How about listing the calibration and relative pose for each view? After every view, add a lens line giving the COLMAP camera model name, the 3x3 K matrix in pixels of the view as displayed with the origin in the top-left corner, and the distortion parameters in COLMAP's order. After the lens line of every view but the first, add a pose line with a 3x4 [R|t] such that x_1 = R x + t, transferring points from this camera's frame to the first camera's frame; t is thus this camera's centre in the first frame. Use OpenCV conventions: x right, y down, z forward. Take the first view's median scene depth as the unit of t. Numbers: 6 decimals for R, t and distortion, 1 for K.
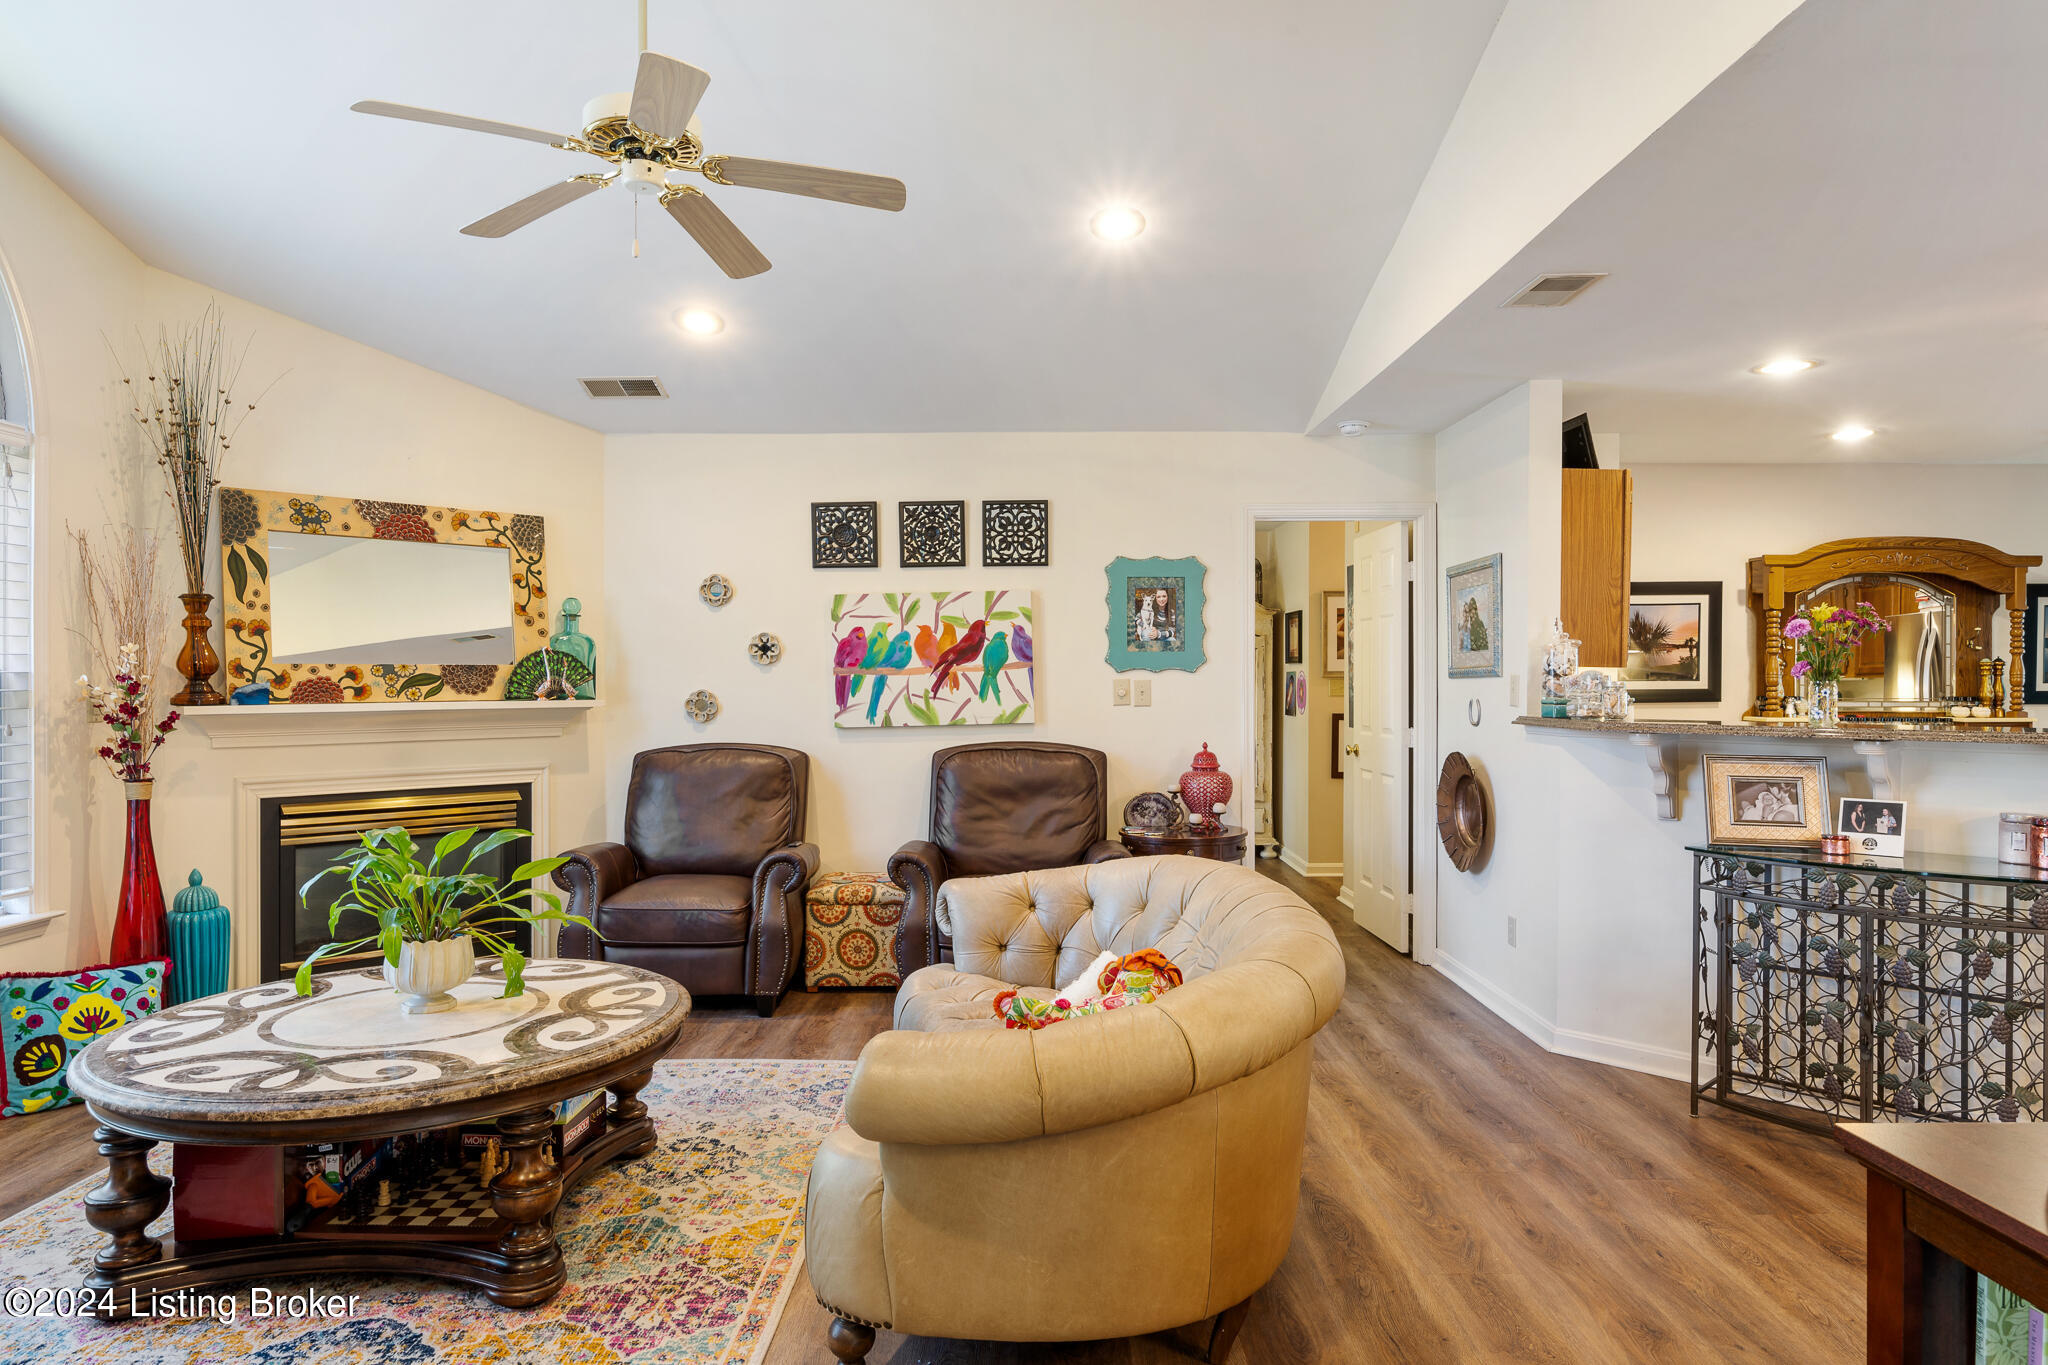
lens RADIAL K [[1230.7, 0, 1023.7], [0, 1230.7, 687.1], [0, 0, 1]] dist [-0.001857, 0.000469]
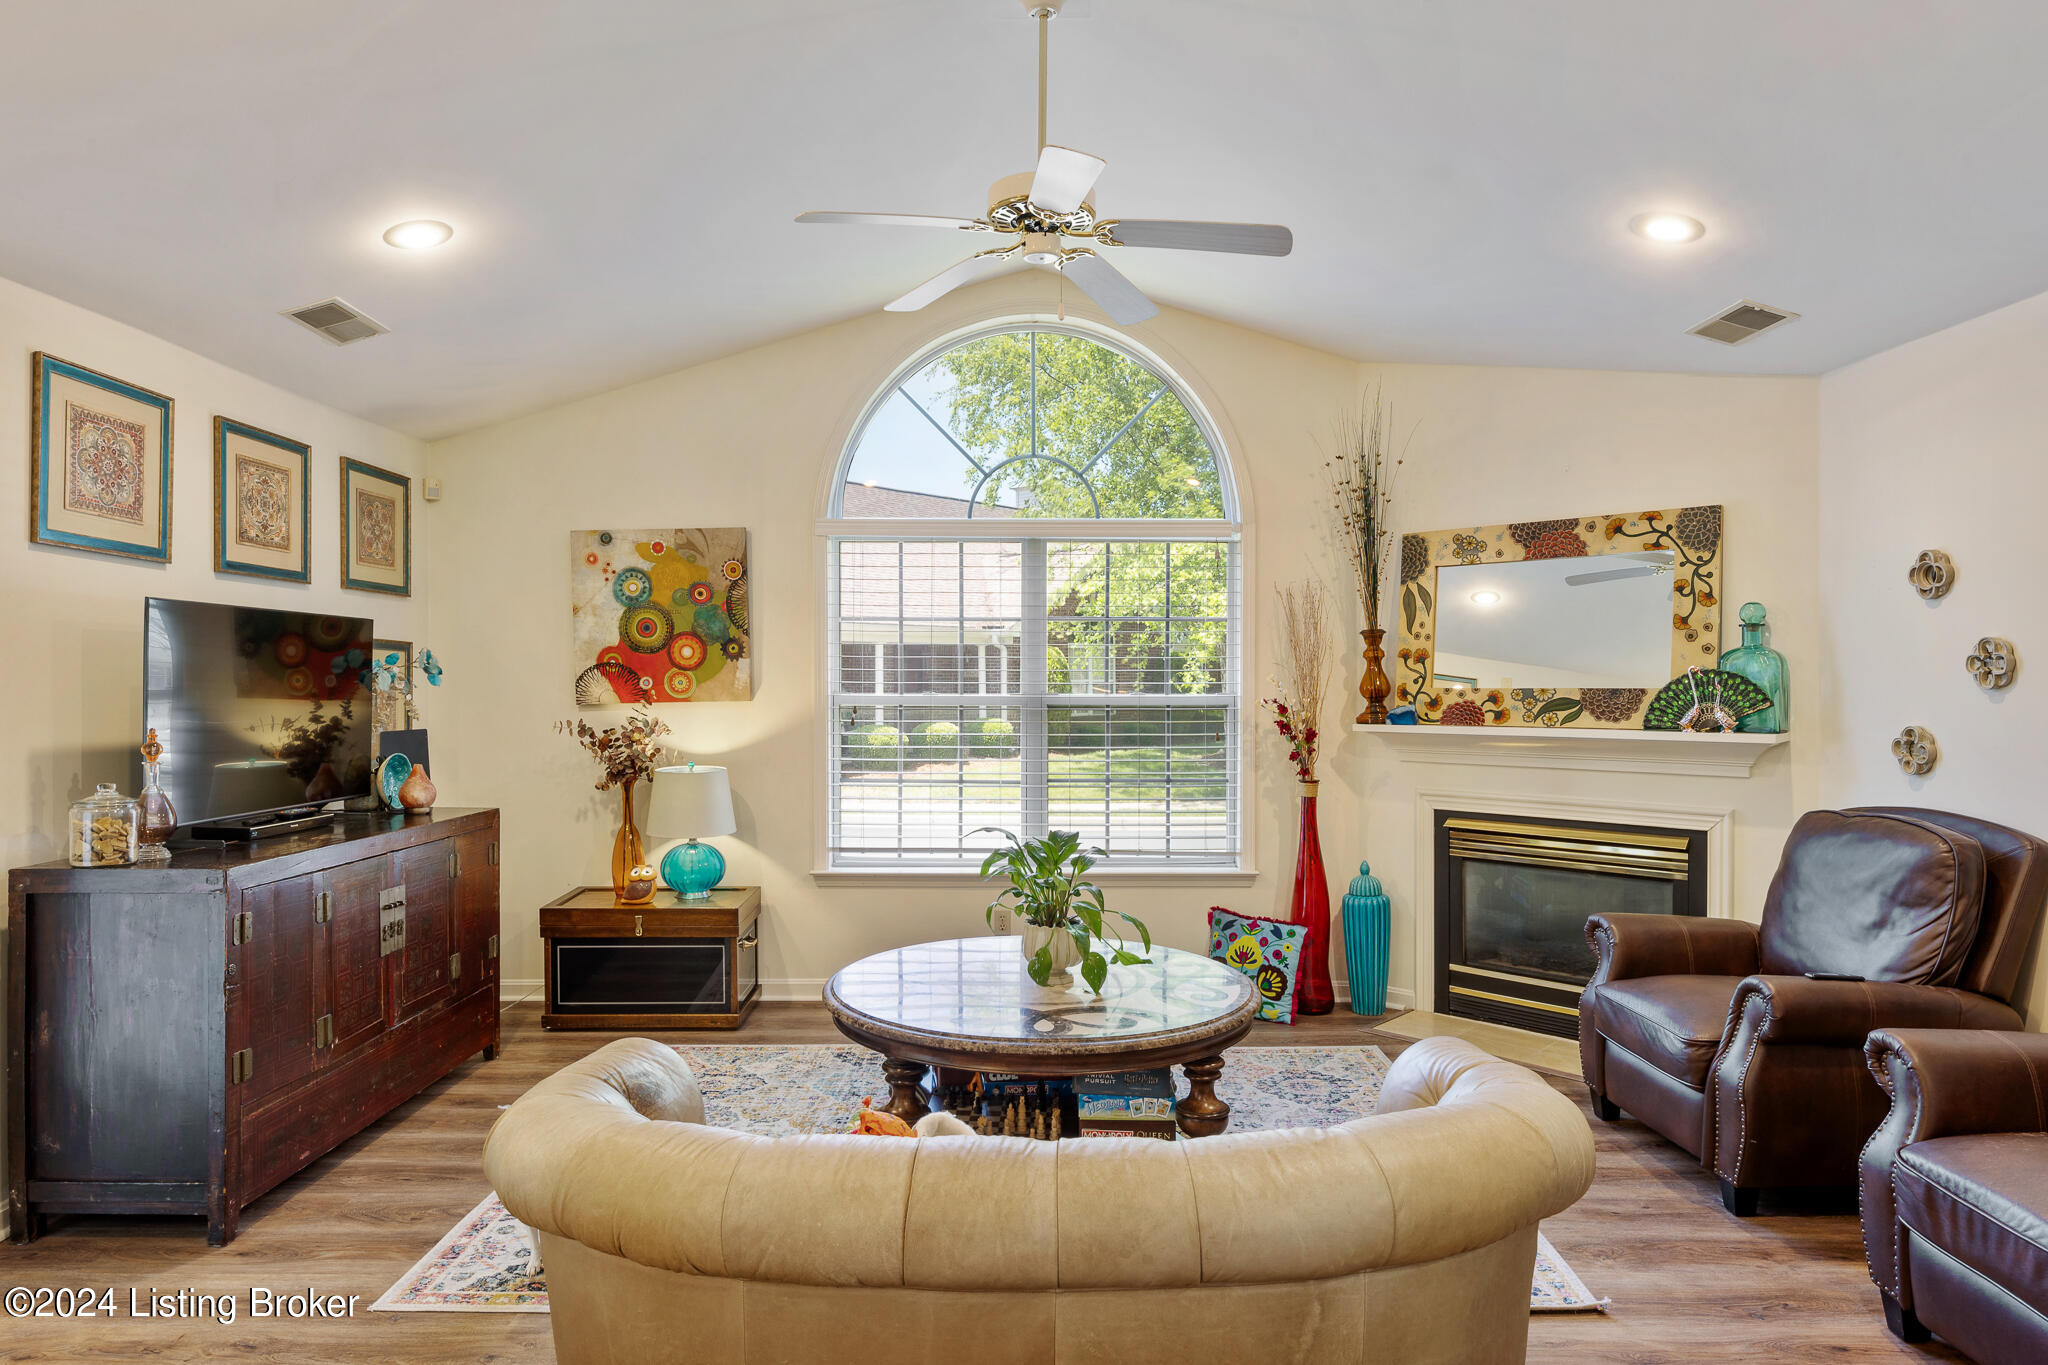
lens RADIAL K [[1220.5, 0, 1024.0], [0, 1220.5, 682.5], [0, 0, 1]] dist [-0.001038, 0.001364]
pose [[0.002272, 0.005378, -0.999983, 0.397516], [-0.003348, 0.999980, 0.005371, -0.023550], [0.999992, 0.003335, 0.002290, 0.520927]]
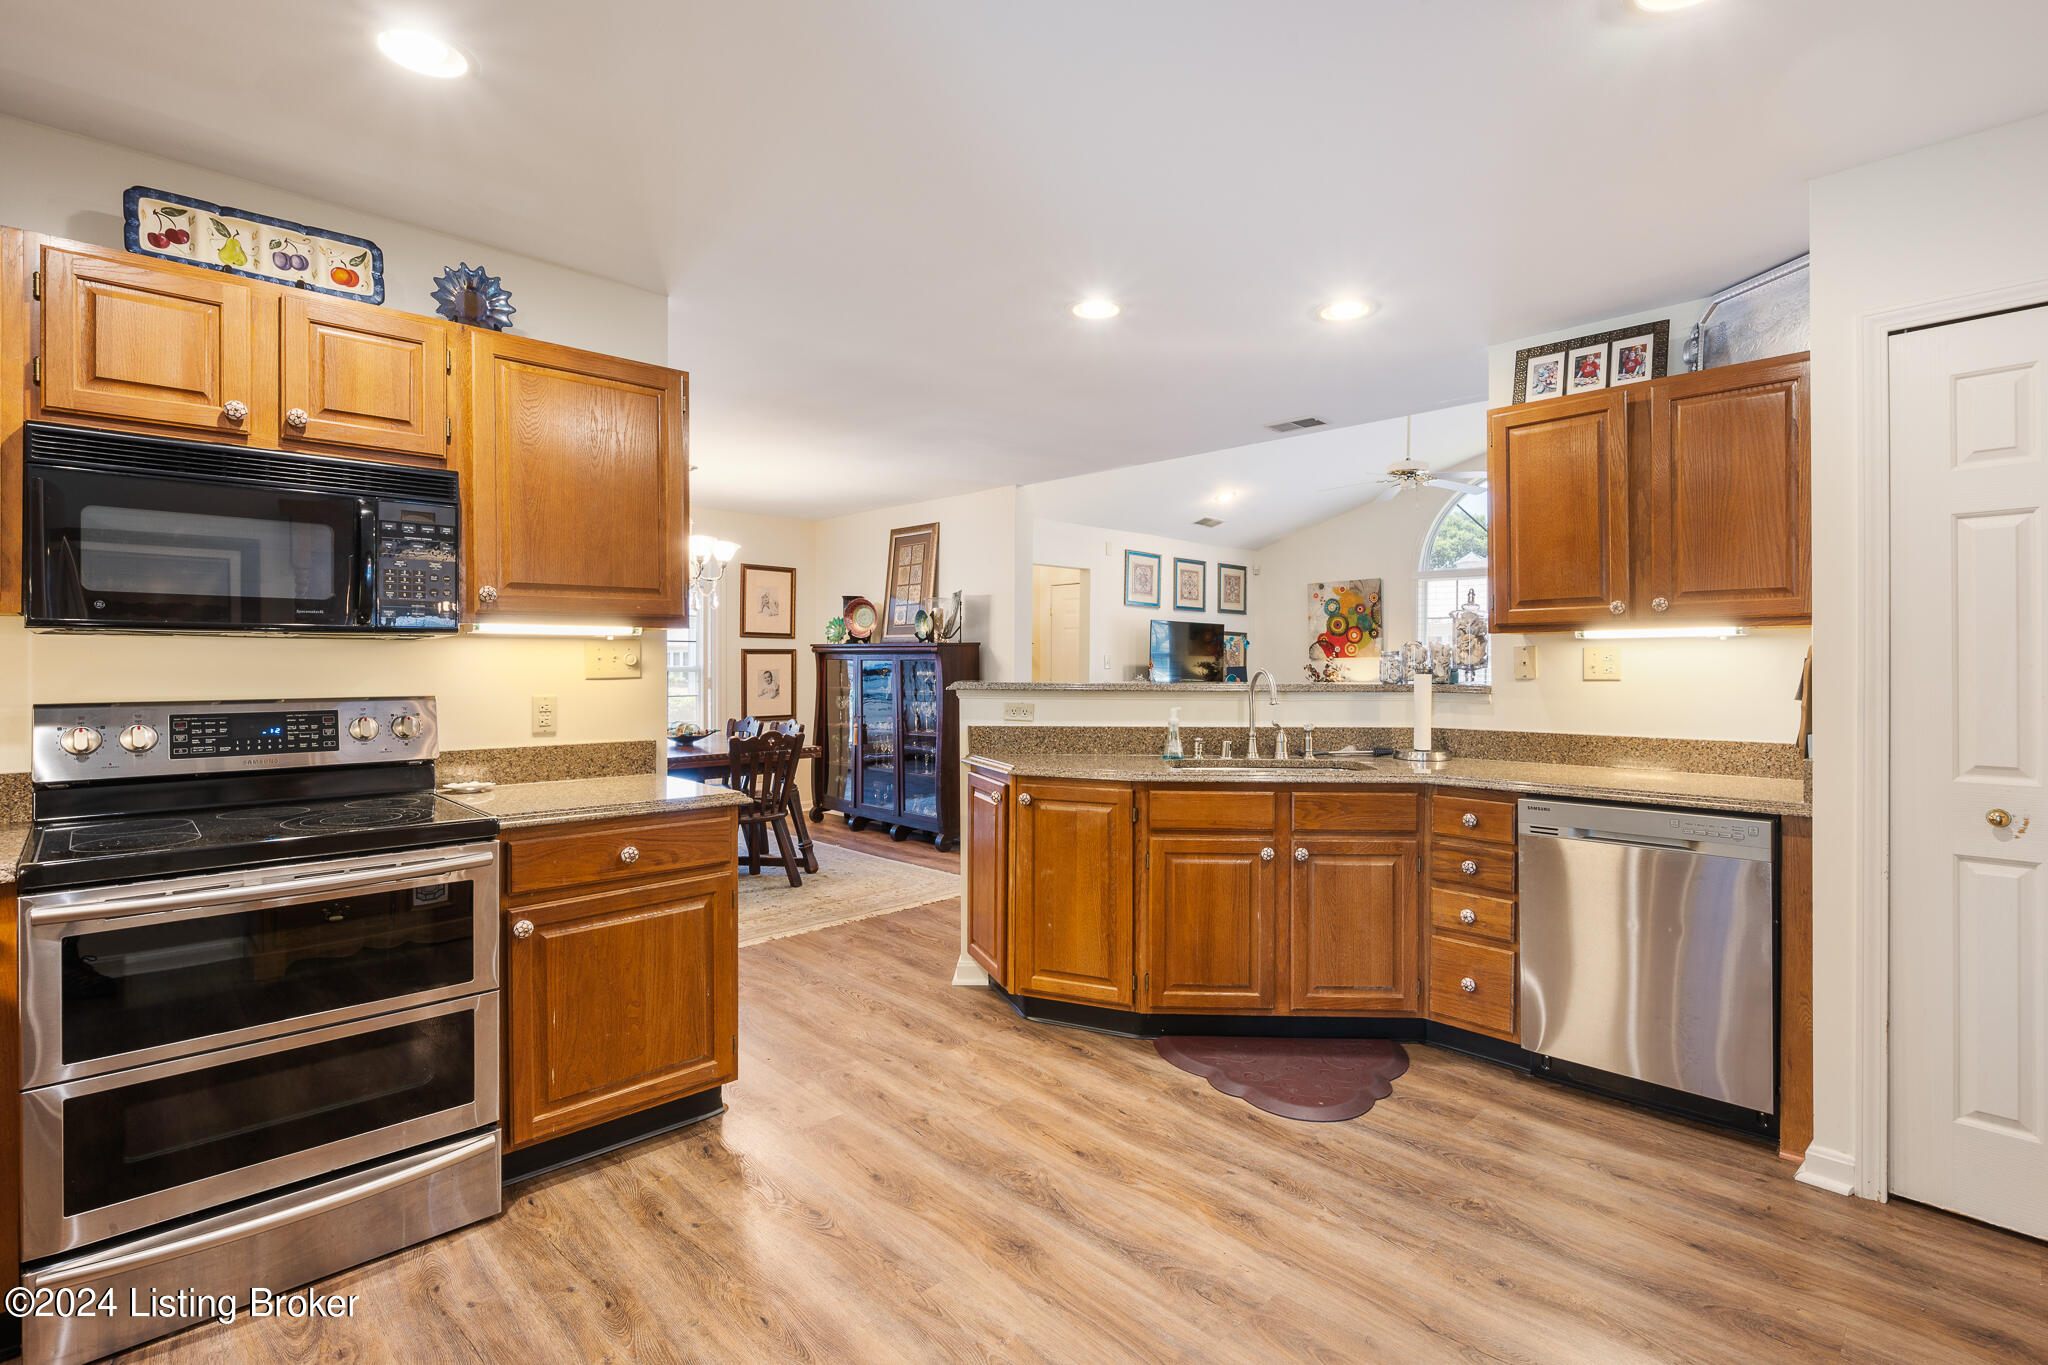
lens RADIAL K [[959.1, 0, 1027.6], [0, 959.1, 664.9], [0, 0, 1]] dist [-0.000505, -0.000198]
pose [[-0.718011, -0.000858, -0.696032, 1.019978], [-0.007567, 0.999950, 0.006573, 0.003775], [0.695991, 0.009987, -0.717981, 1.065659]]
